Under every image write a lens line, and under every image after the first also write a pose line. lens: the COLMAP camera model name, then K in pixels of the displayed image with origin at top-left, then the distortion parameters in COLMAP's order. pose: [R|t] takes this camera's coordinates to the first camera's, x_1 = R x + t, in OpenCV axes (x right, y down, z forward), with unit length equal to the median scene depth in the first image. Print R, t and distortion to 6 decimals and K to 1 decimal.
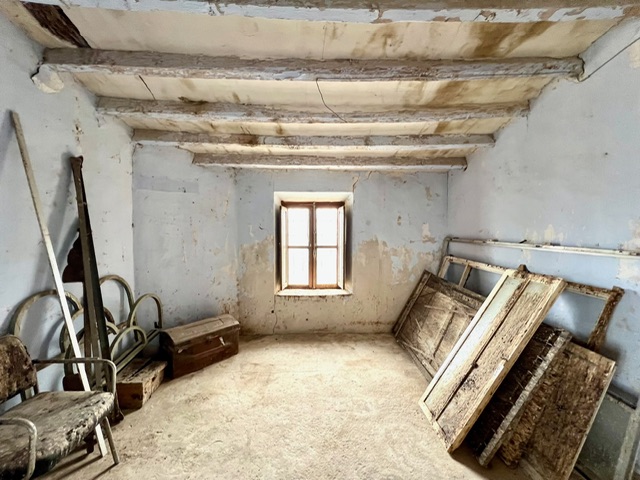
lens RADIAL K [[261.2, 0, 319.2], [0, 261.2, 238.3], [0, 0, 1]] dist [0.002617, -0.000074]
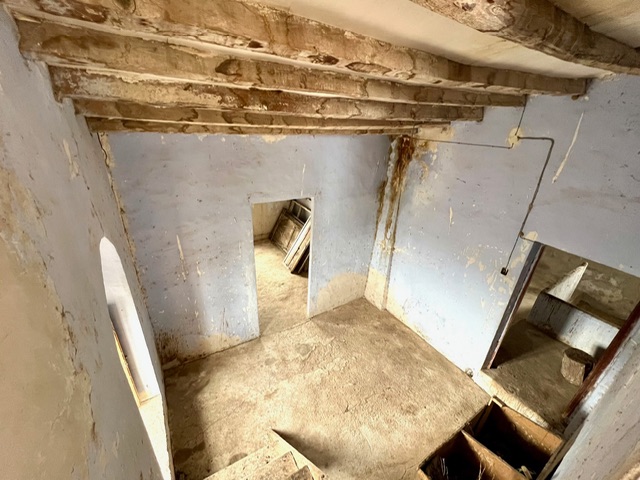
lens RADIAL K [[261.2, 0, 319.2], [0, 261.2, 236.6], [0, 0, 1]] dist [0.002617, -0.000074]
pose [[0.873090, -0.160204, 0.460486, -0.418294], [-0.029435, 0.925432, 0.377769, -0.571723], [-0.486669, -0.343381, 0.803270, -1.089286]]
